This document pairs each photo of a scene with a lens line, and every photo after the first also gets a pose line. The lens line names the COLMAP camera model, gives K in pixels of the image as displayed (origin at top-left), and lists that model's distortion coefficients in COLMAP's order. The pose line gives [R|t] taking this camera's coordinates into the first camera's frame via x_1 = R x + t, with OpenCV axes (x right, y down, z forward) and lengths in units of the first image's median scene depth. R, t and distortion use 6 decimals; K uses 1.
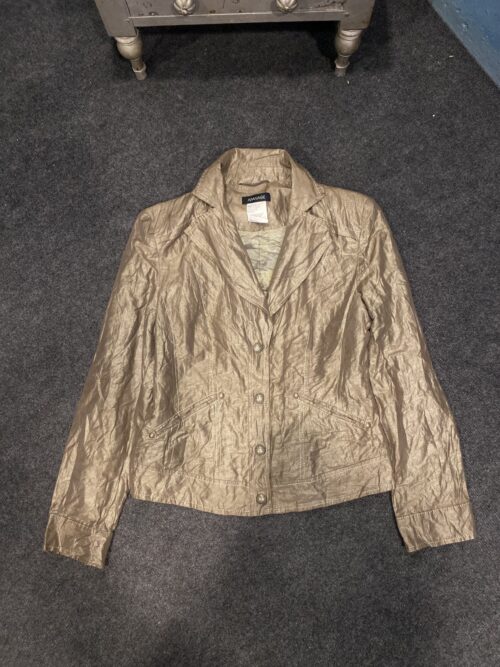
lens RADIAL K [[514.7, 0, 251.8], [0, 514.7, 338.0], [0, 0, 1]] dist [0.009816, -0.013119]
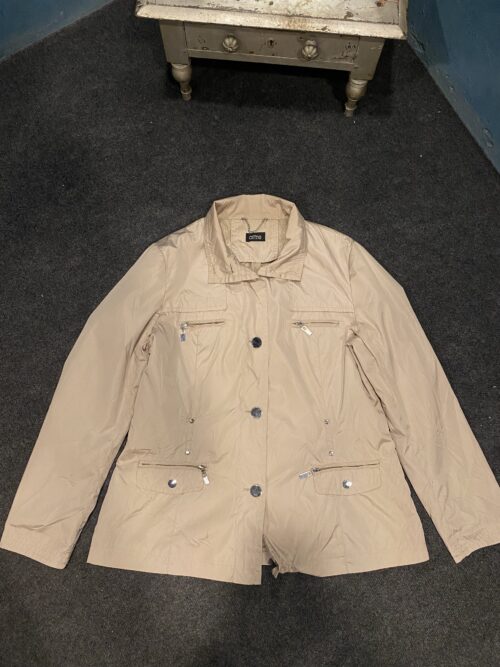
lens RADIAL K [[514.7, 0, 254.7], [0, 514.7, 336.6], [0, 0, 1]] dist [0.009816, -0.013119]
pose [[0.993336, 0.115191, 0.003837, 0.006244], [-0.114470, 0.989909, -0.083531, 0.140087], [-0.013420, 0.082535, 0.996498, -0.177152]]
